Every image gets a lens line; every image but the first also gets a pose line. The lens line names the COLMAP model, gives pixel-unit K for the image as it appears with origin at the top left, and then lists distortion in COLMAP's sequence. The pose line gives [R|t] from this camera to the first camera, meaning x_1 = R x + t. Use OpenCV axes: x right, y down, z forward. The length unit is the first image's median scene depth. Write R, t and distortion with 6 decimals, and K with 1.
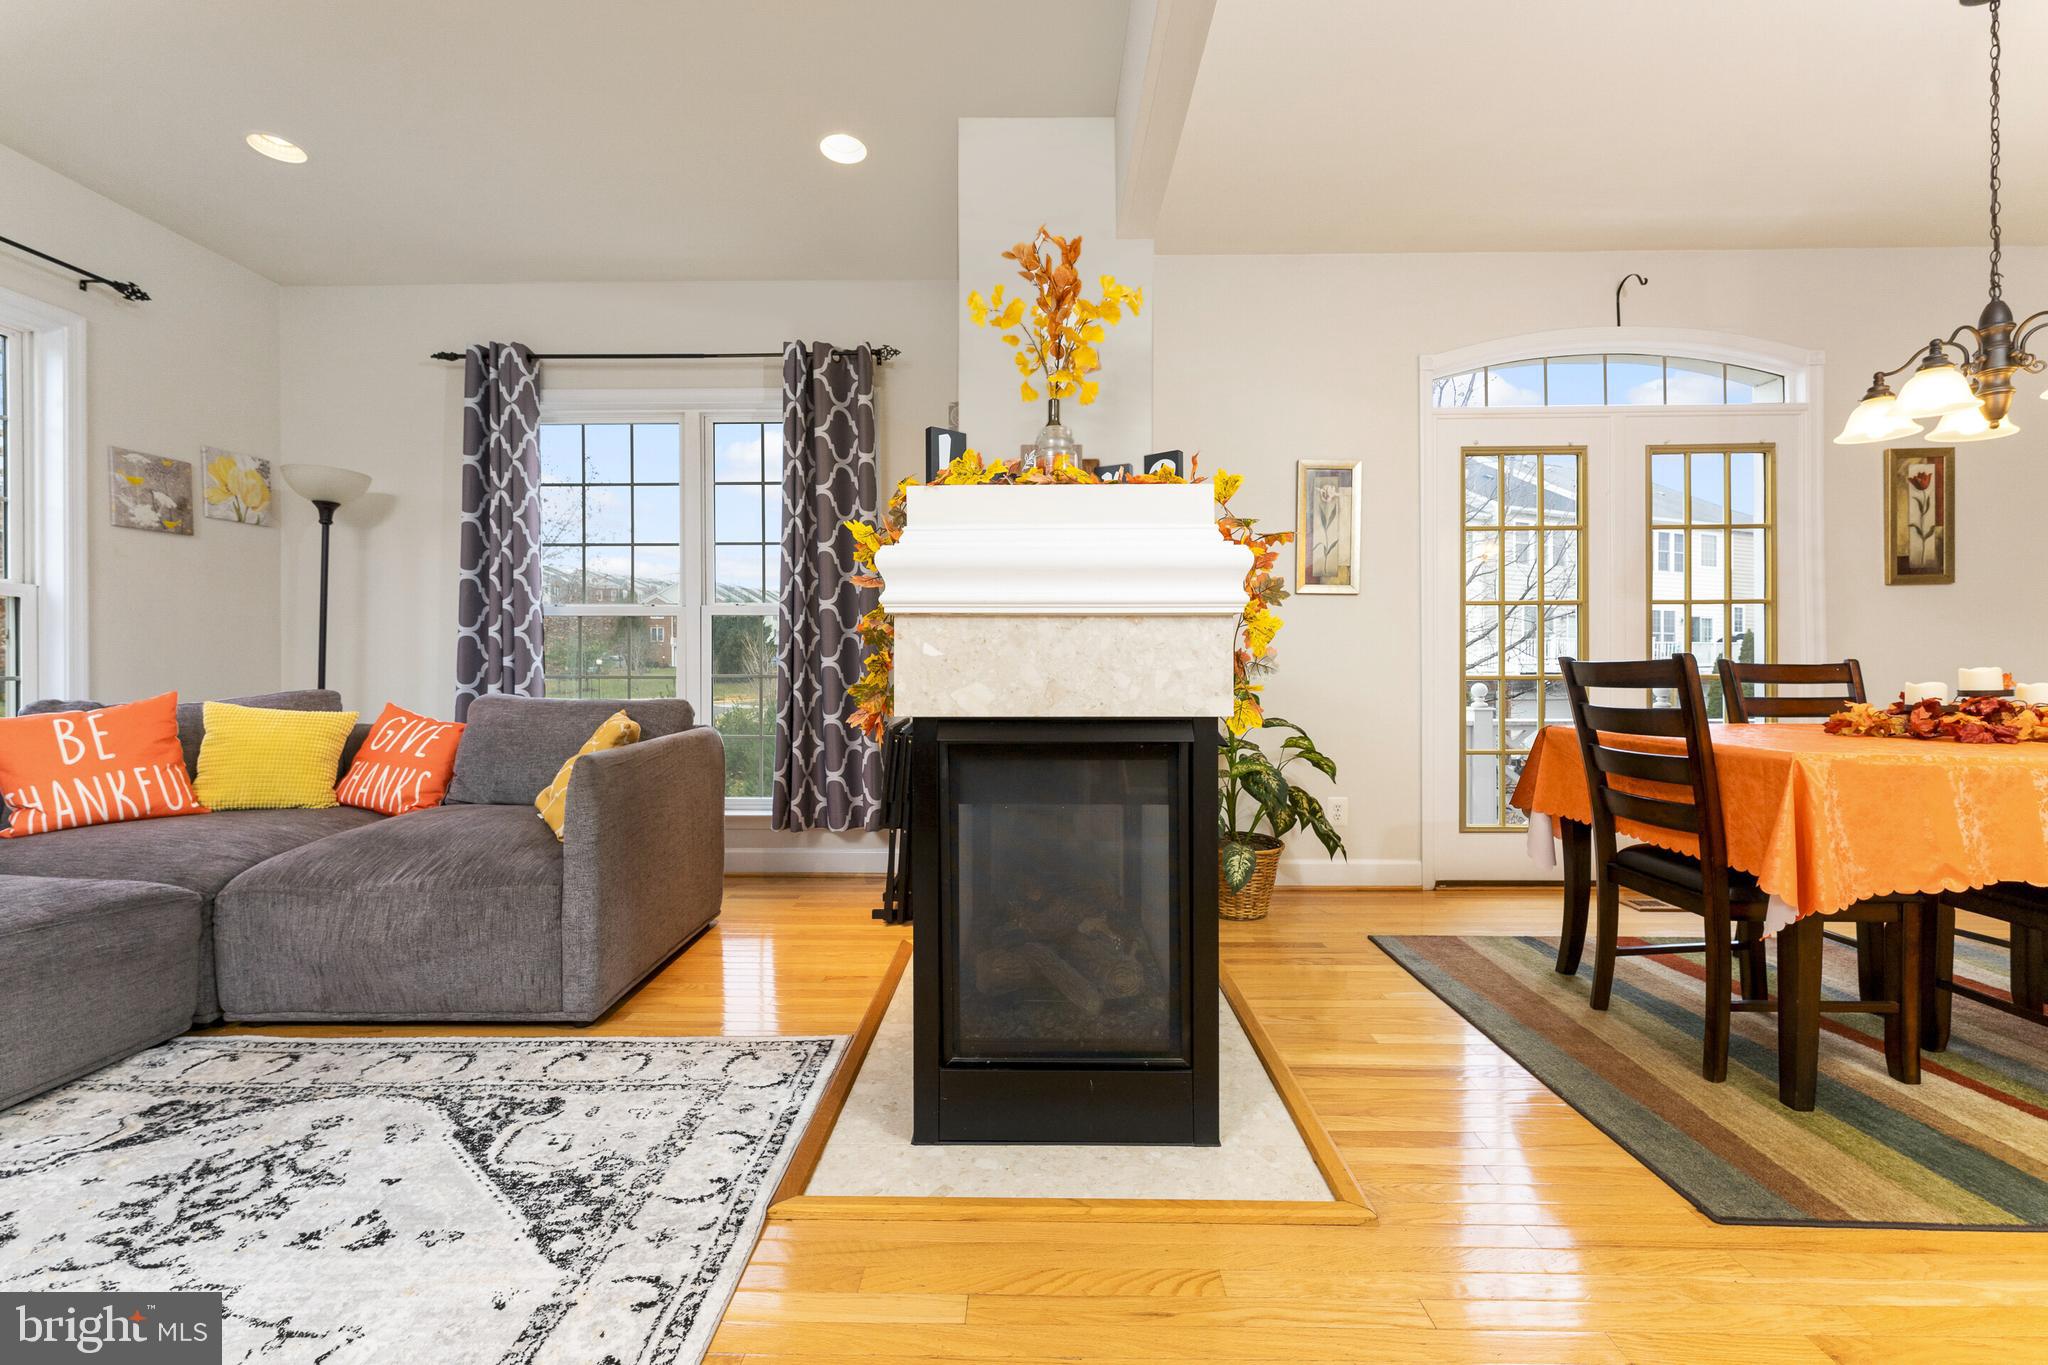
lens RADIAL K [[830.7, 0, 1024.8], [0, 830.7, 672.4], [0, 0, 1]] dist [0.001462, -0.000162]
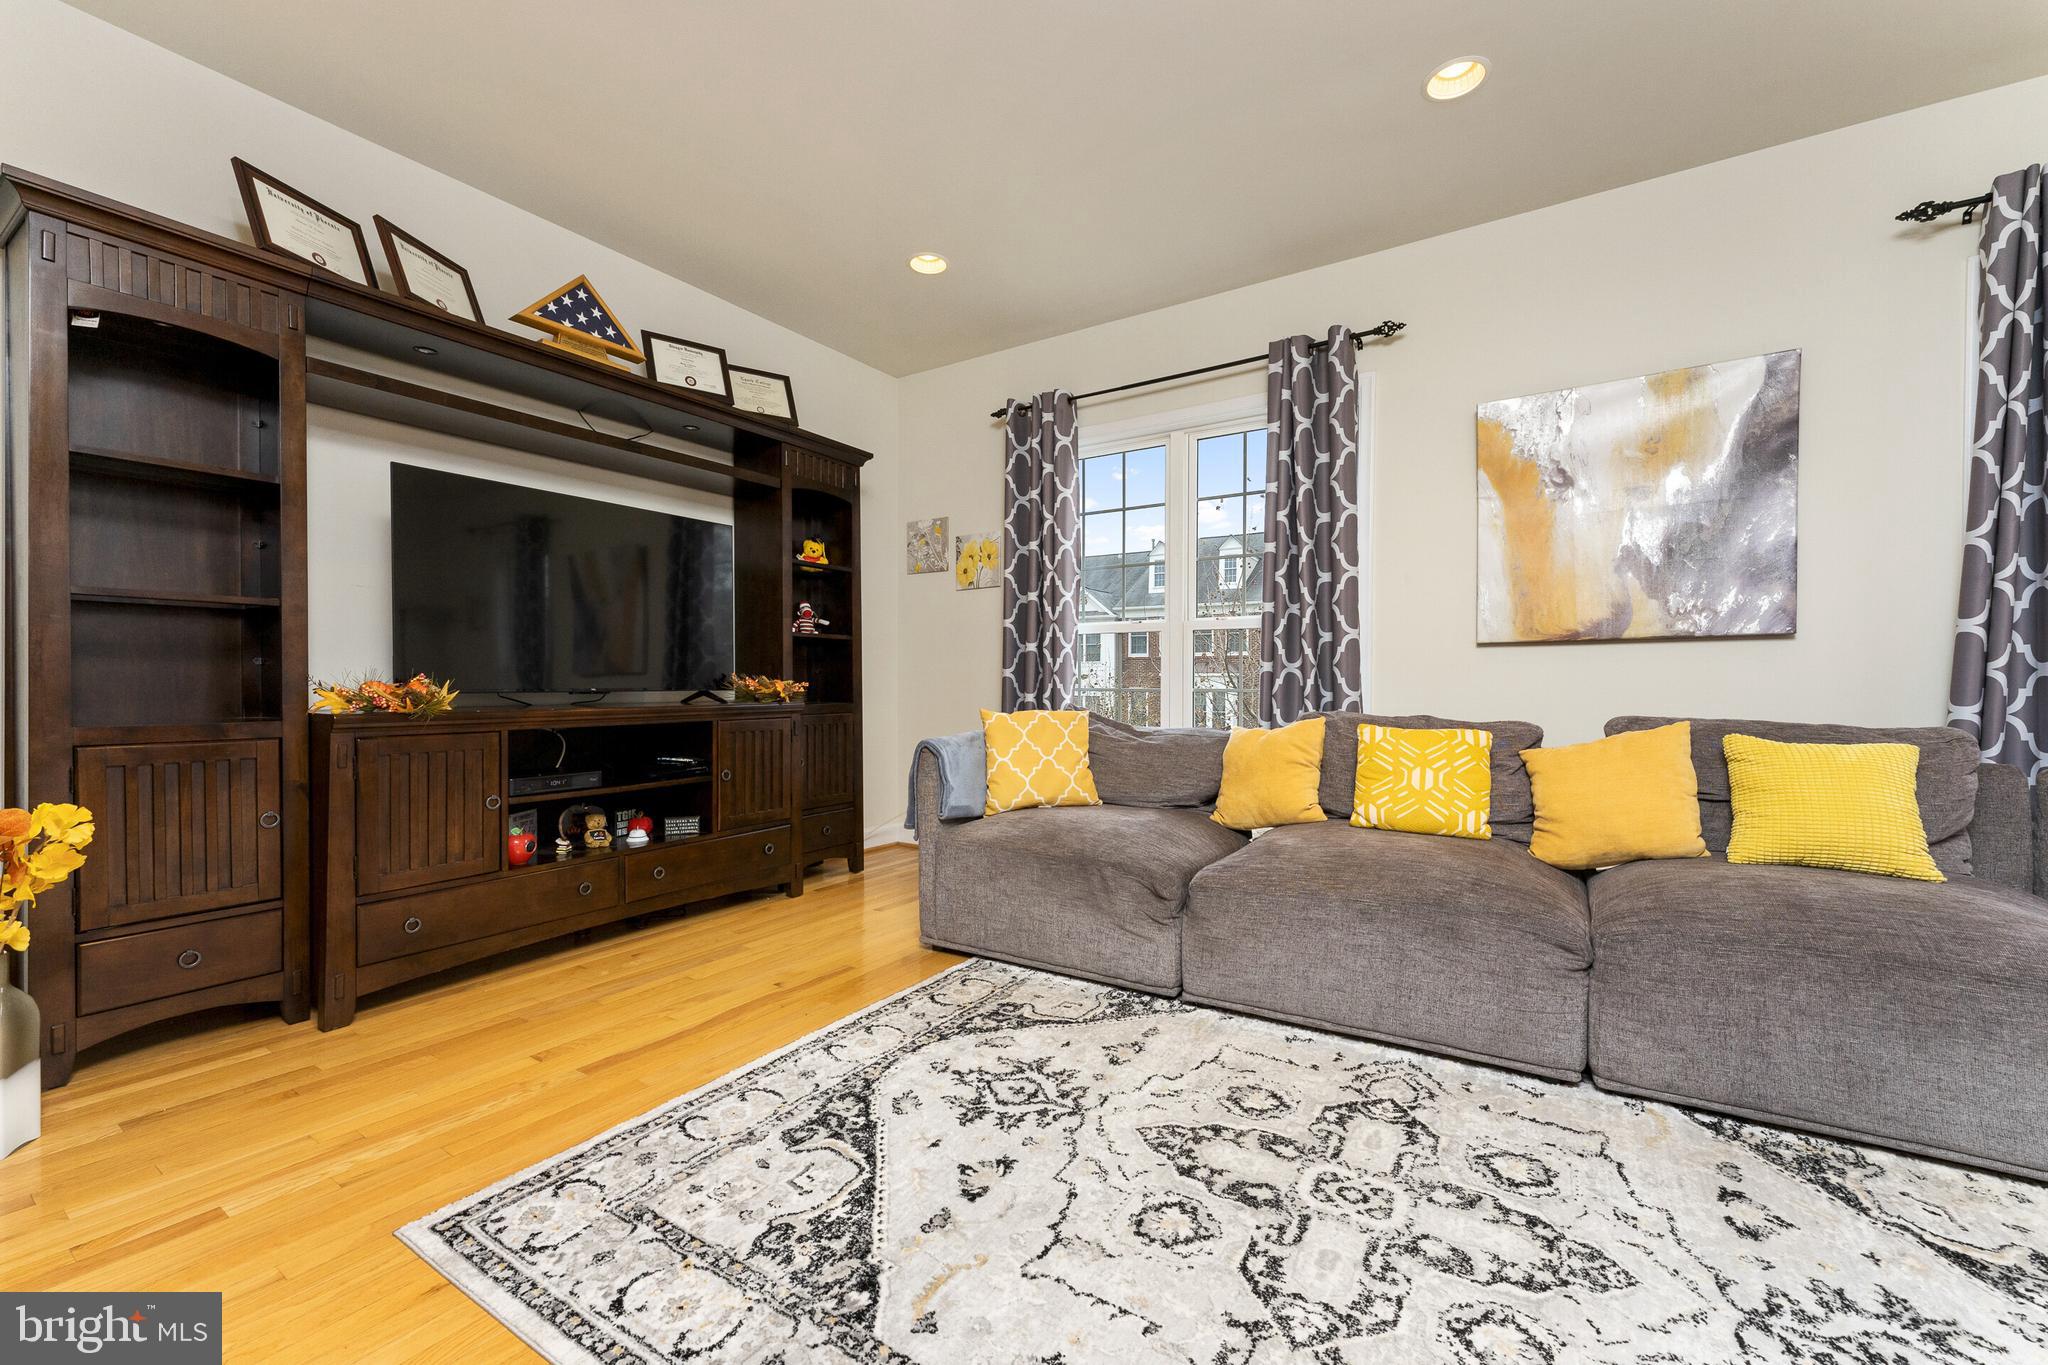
lens RADIAL K [[830.7, 0, 1024.3], [0, 830.7, 693.6], [0, 0, 1]] dist [0.001462, -0.000162]
pose [[-0.536297, 0.011556, -0.843950, 0.080155], [-0.002832, 0.999876, 0.015491, -0.005462], [0.844025, 0.010698, -0.536198, 0.477711]]
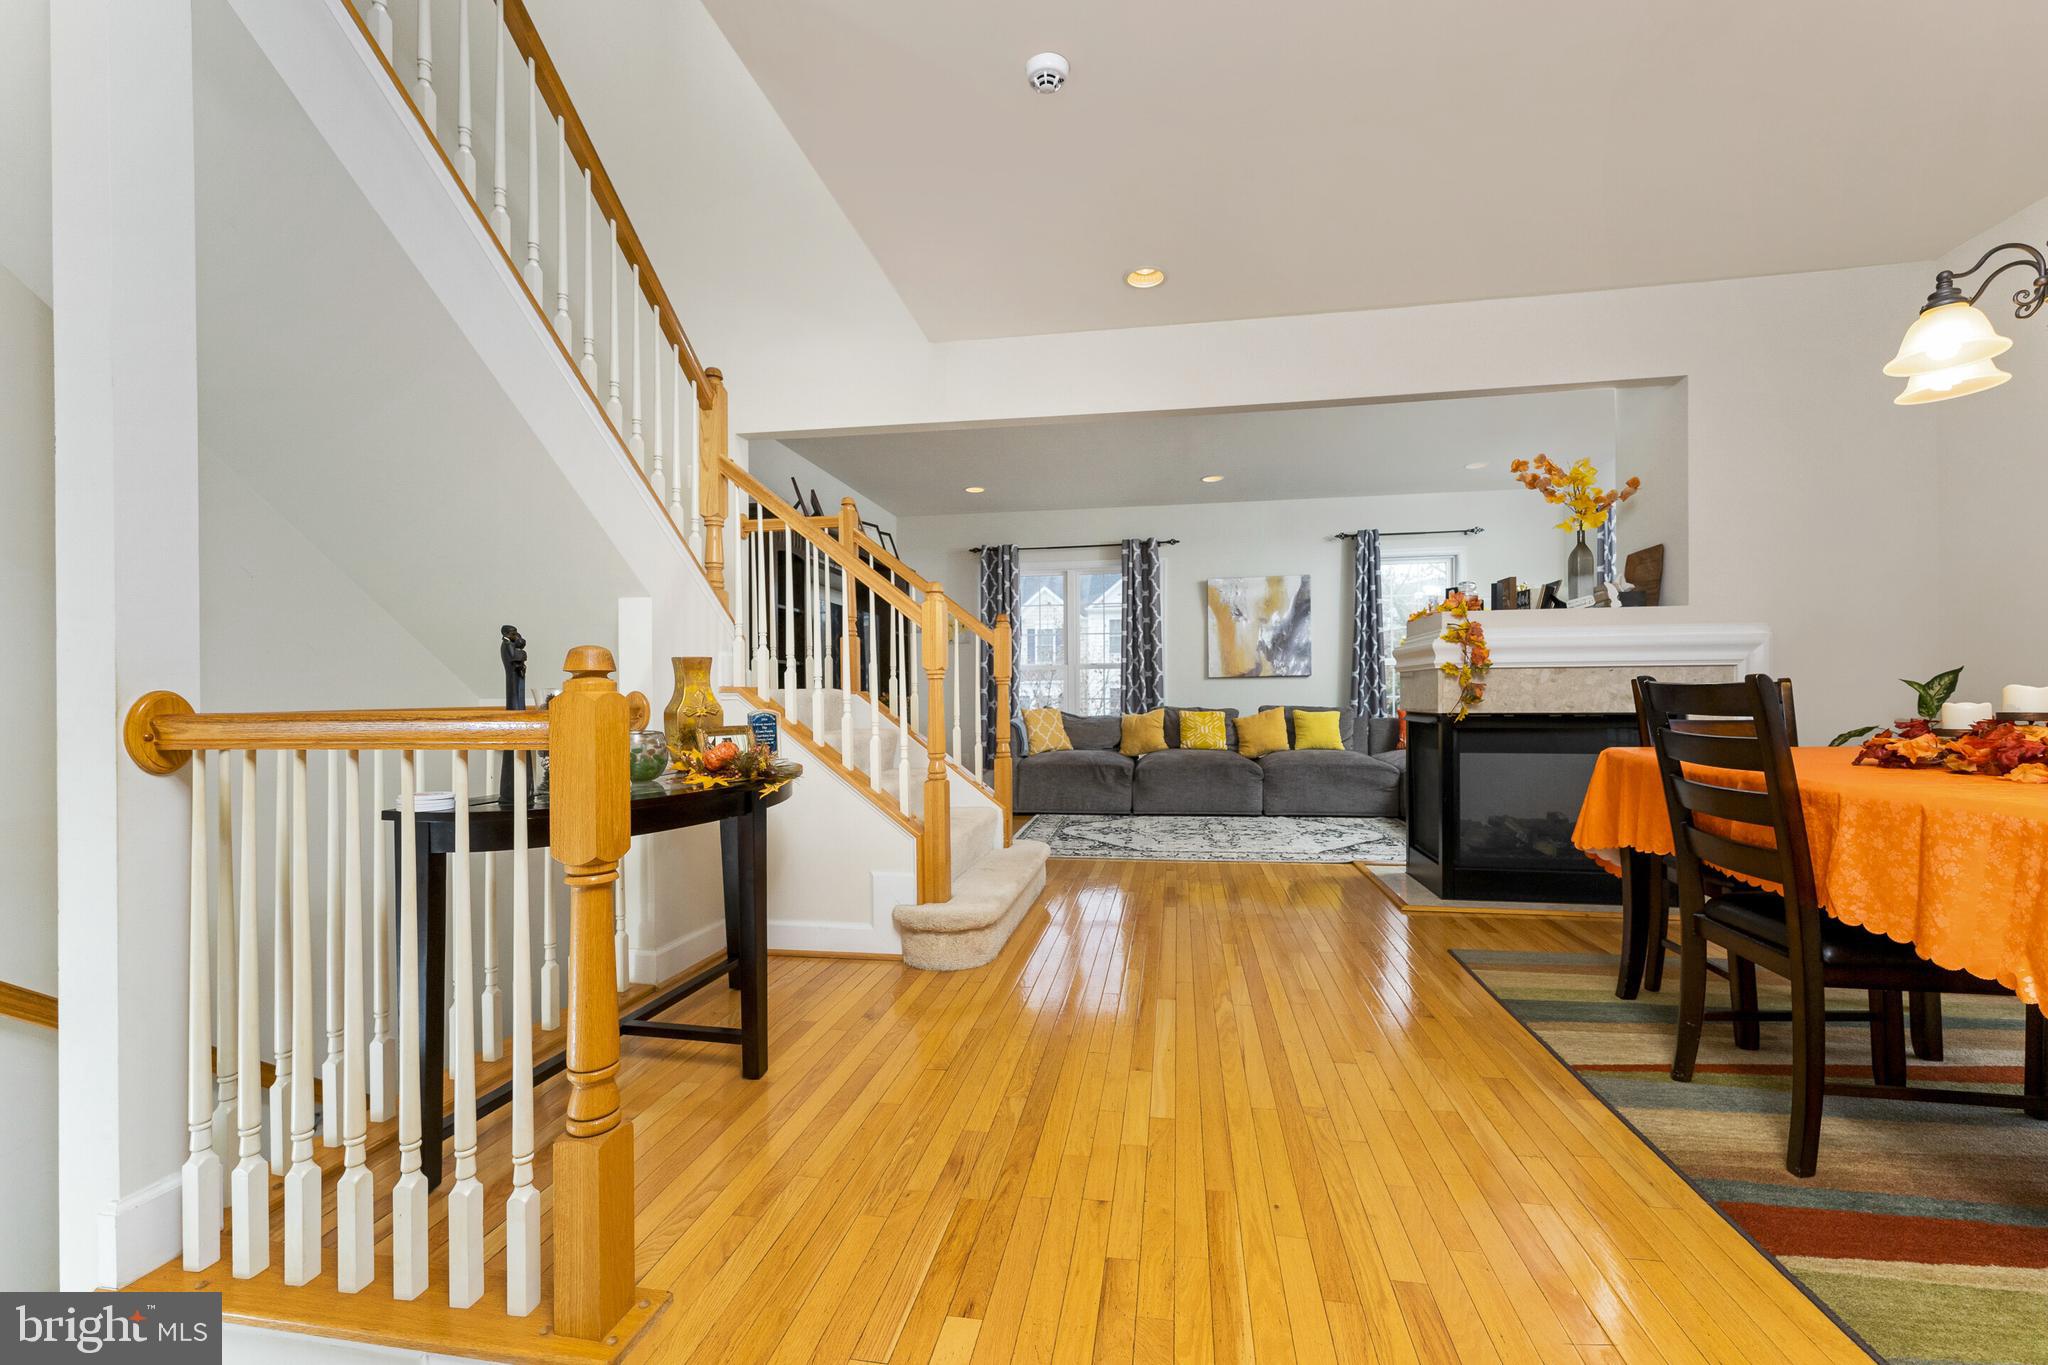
lens RADIAL K [[830.7, 0, 1032.0], [0, 830.7, 691.7], [0, 0, 1]] dist [0.001462, -0.000162]
pose [[-0.151580, -0.004189, -0.988436, 1.944551], [0.006217, 0.999967, -0.005192, -0.001228], [0.988425, -0.006932, -0.151549, 0.168073]]
